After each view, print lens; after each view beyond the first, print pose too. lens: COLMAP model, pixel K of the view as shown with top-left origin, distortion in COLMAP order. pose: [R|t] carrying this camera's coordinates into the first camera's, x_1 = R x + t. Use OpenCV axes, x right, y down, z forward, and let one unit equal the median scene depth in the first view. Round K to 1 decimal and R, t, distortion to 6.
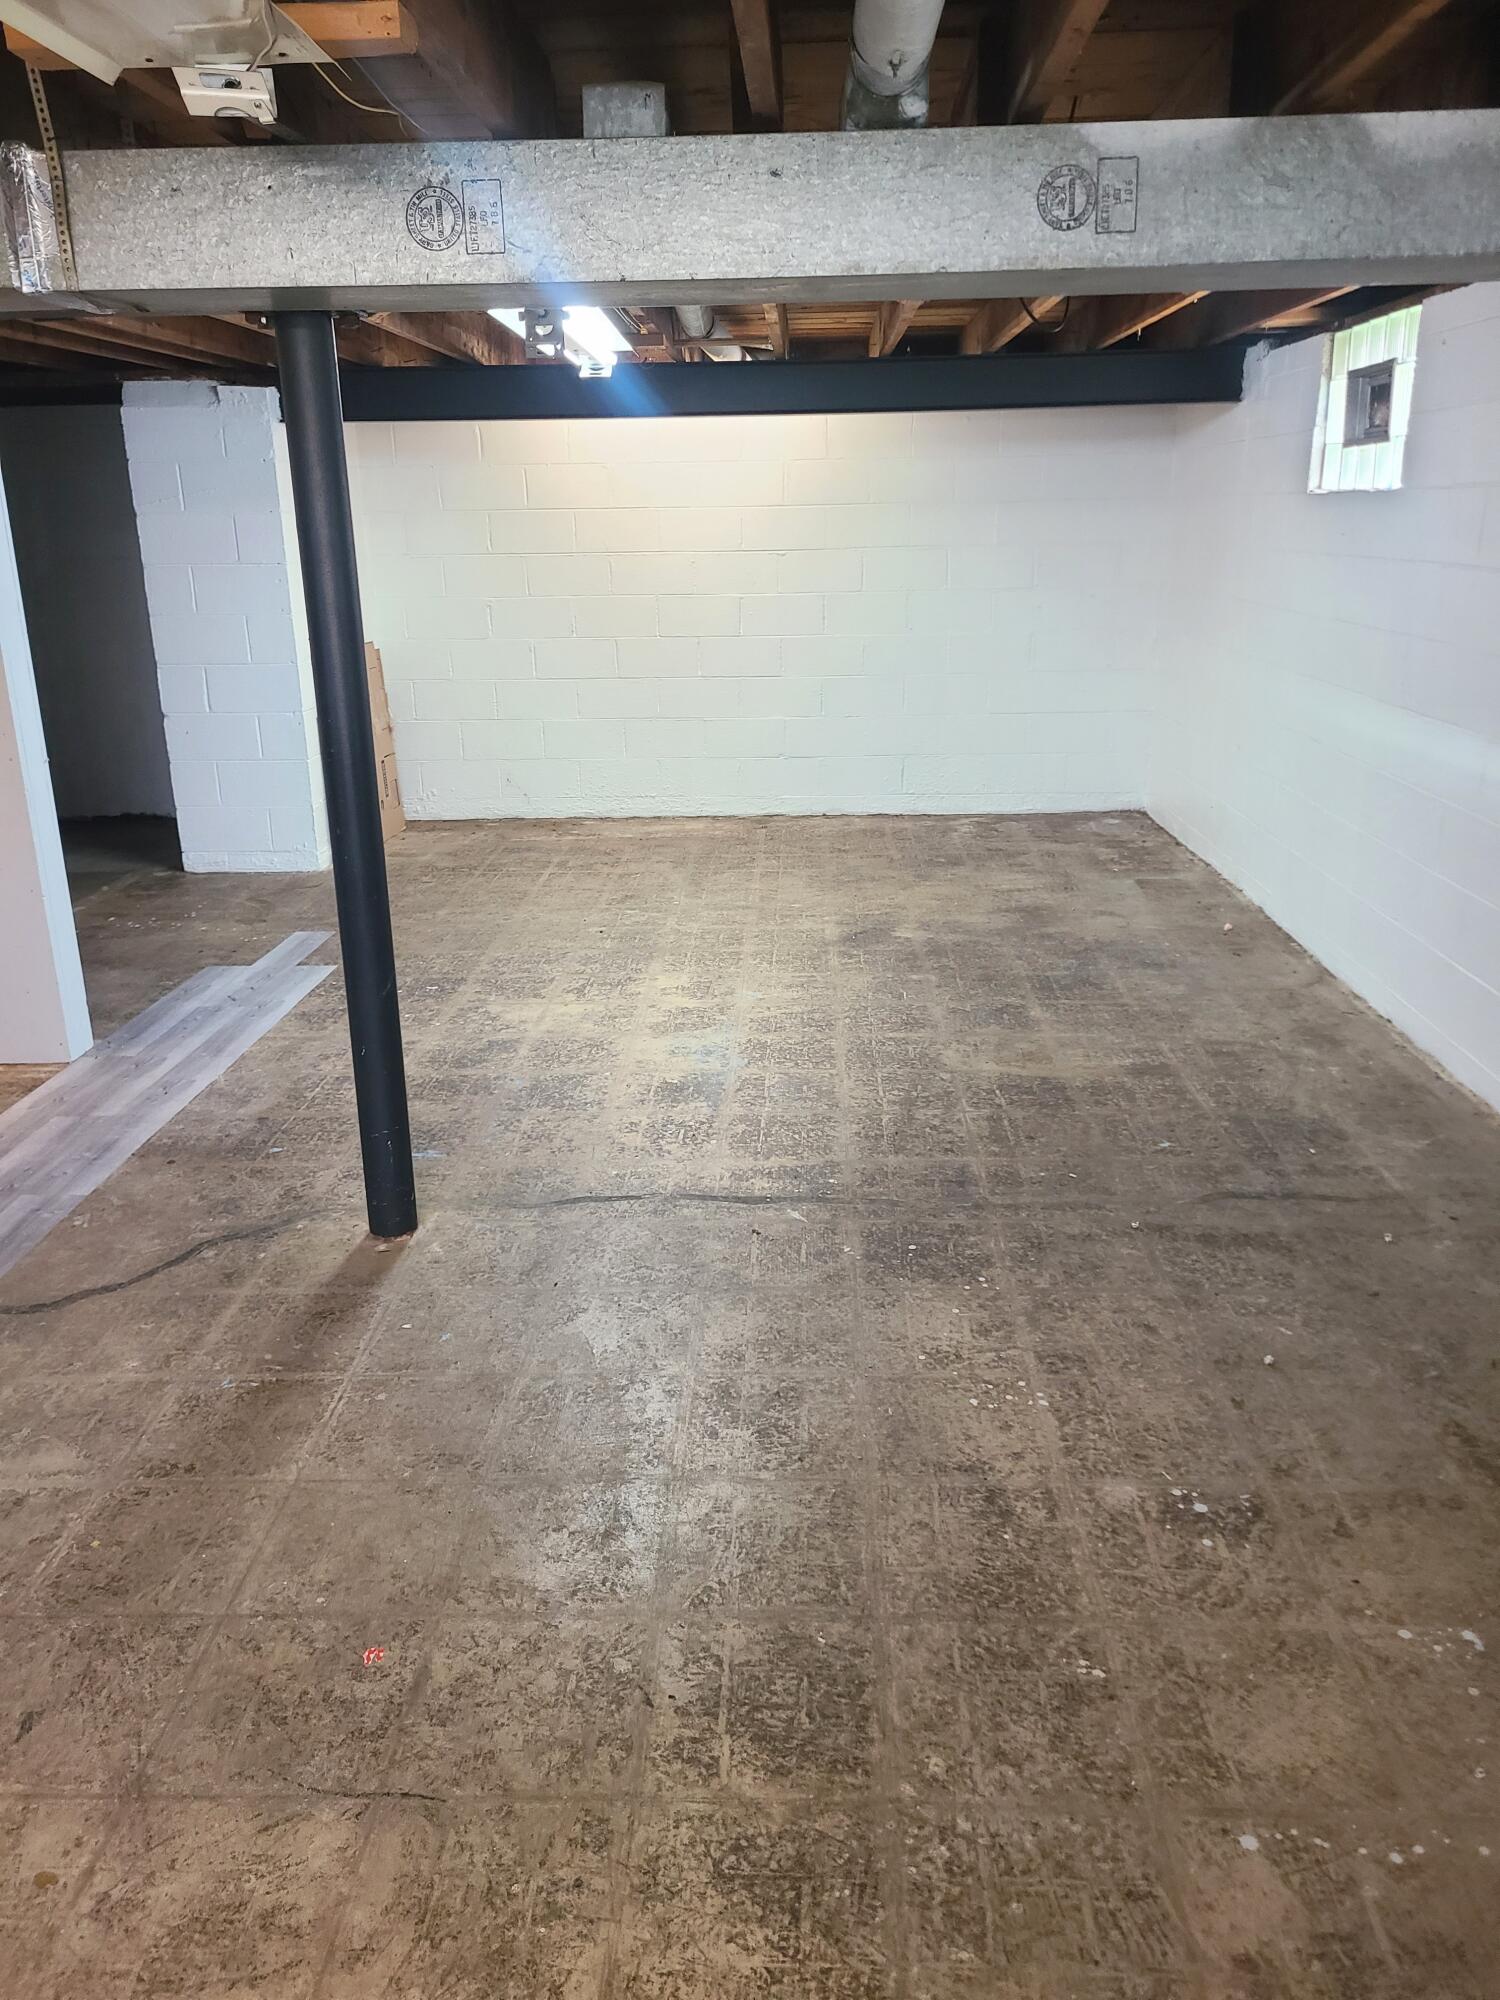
lens RADIAL K [[1511.4, 0, 751.7], [0, 1511.4, 998.1], [0, 0, 1]] dist [0.016996, -0.002919]
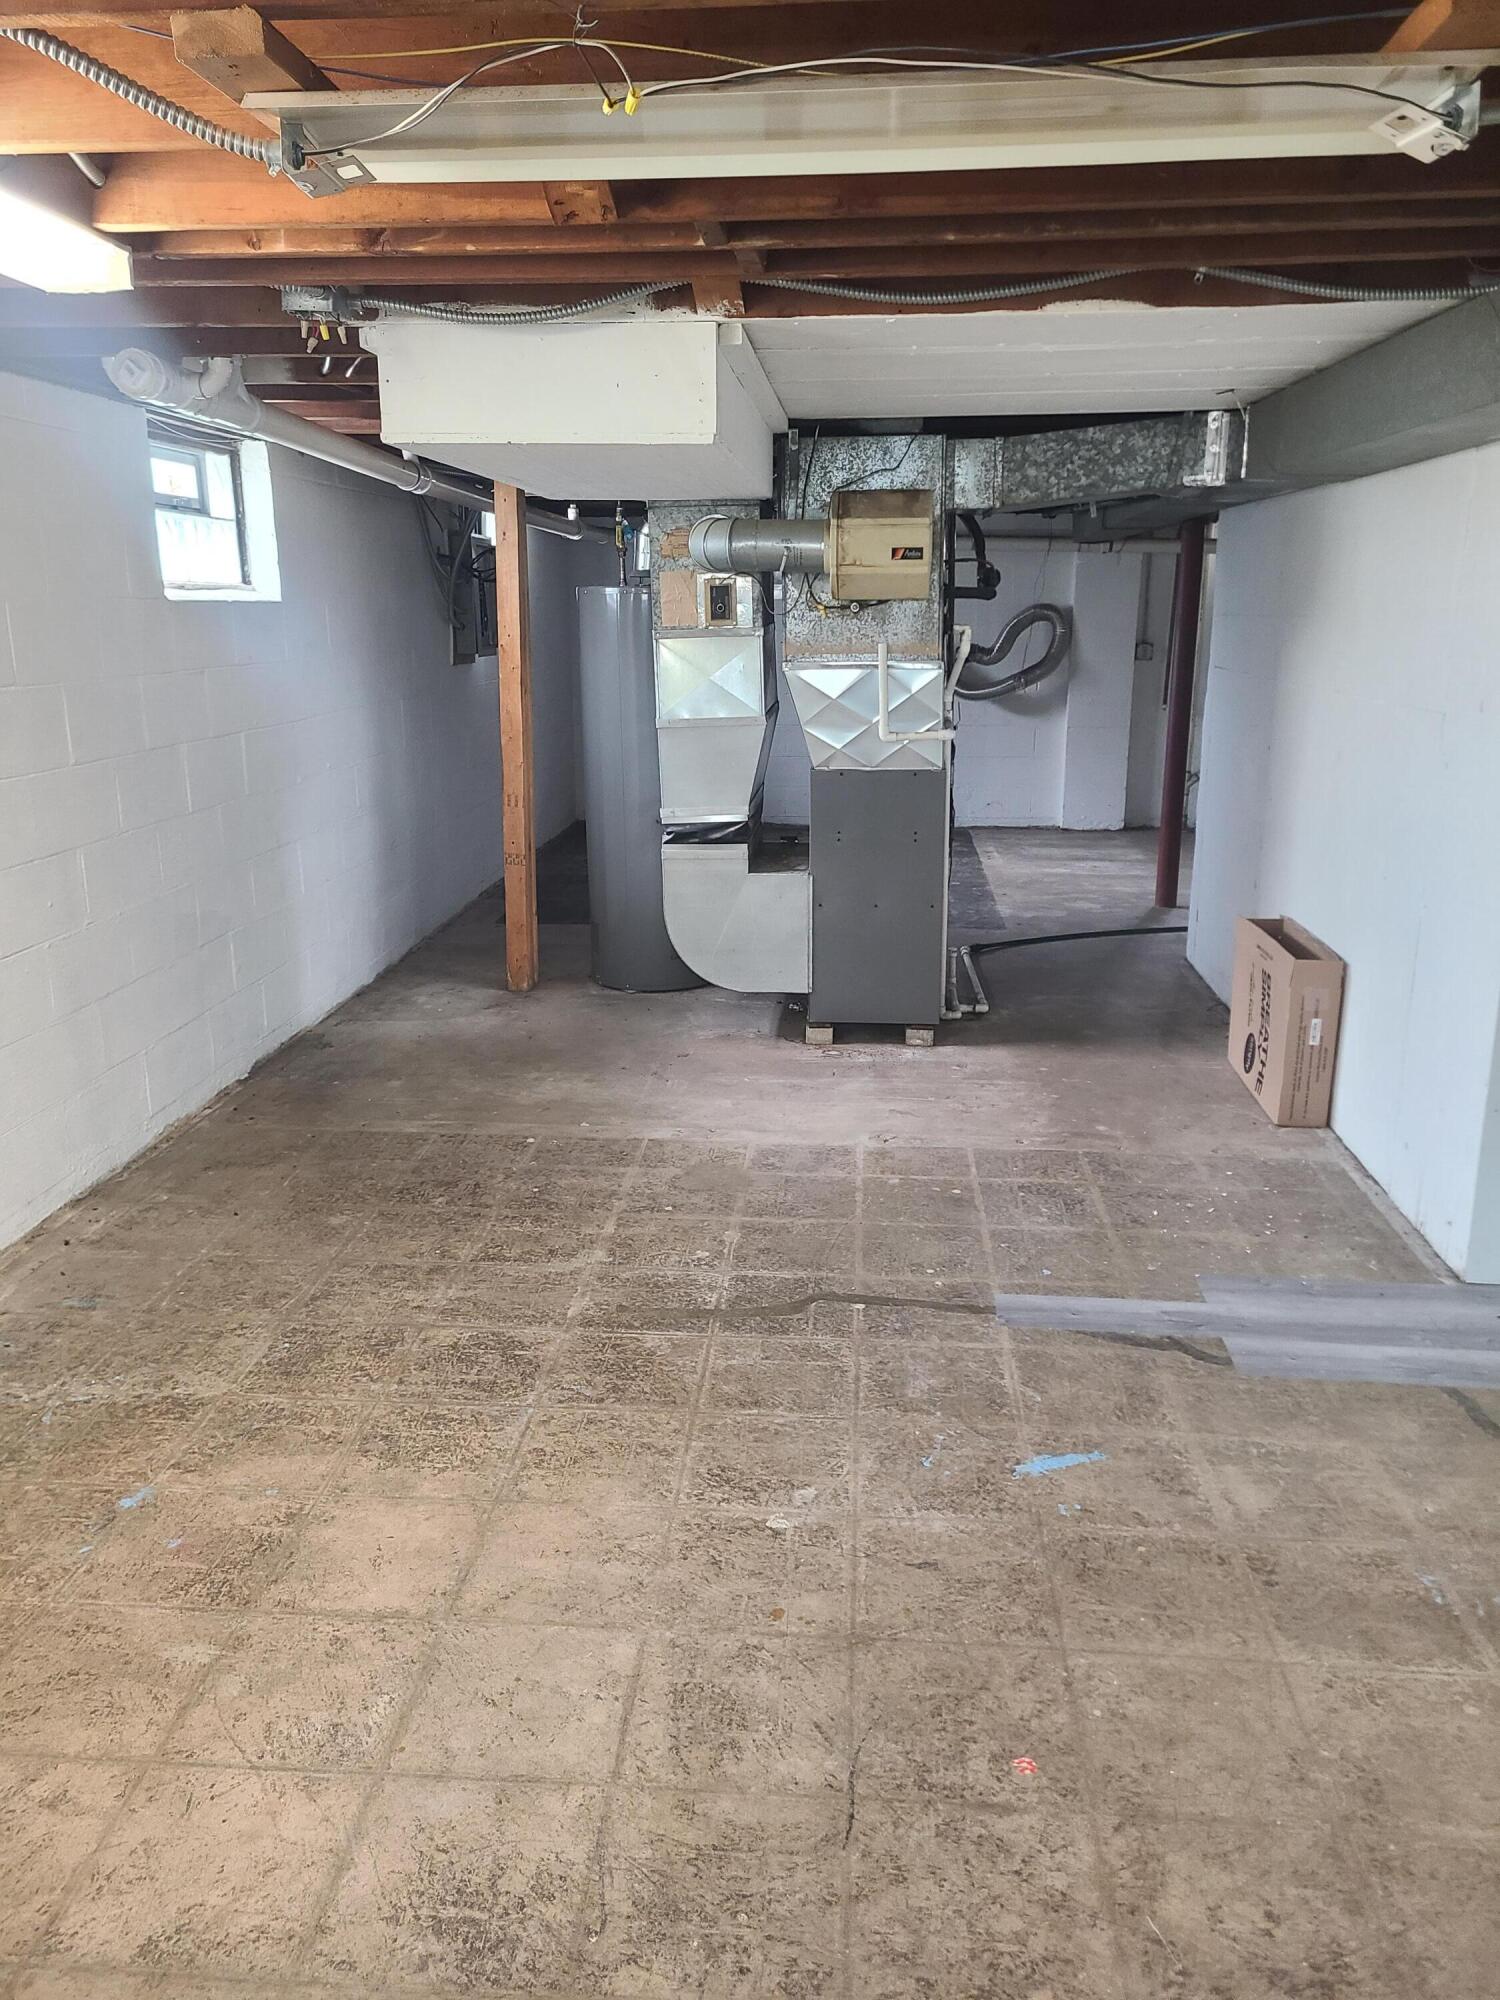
lens RADIAL K [[1511.4, 0, 746.4], [0, 1511.4, 1000.5], [0, 0, 1]] dist [0.016996, -0.002919]
pose [[-0.055829, 0.279376, -0.958557, 0.601717], [-0.307797, 0.908481, 0.282708, -0.250261], [0.949813, 0.310825, 0.035272, 0.700172]]
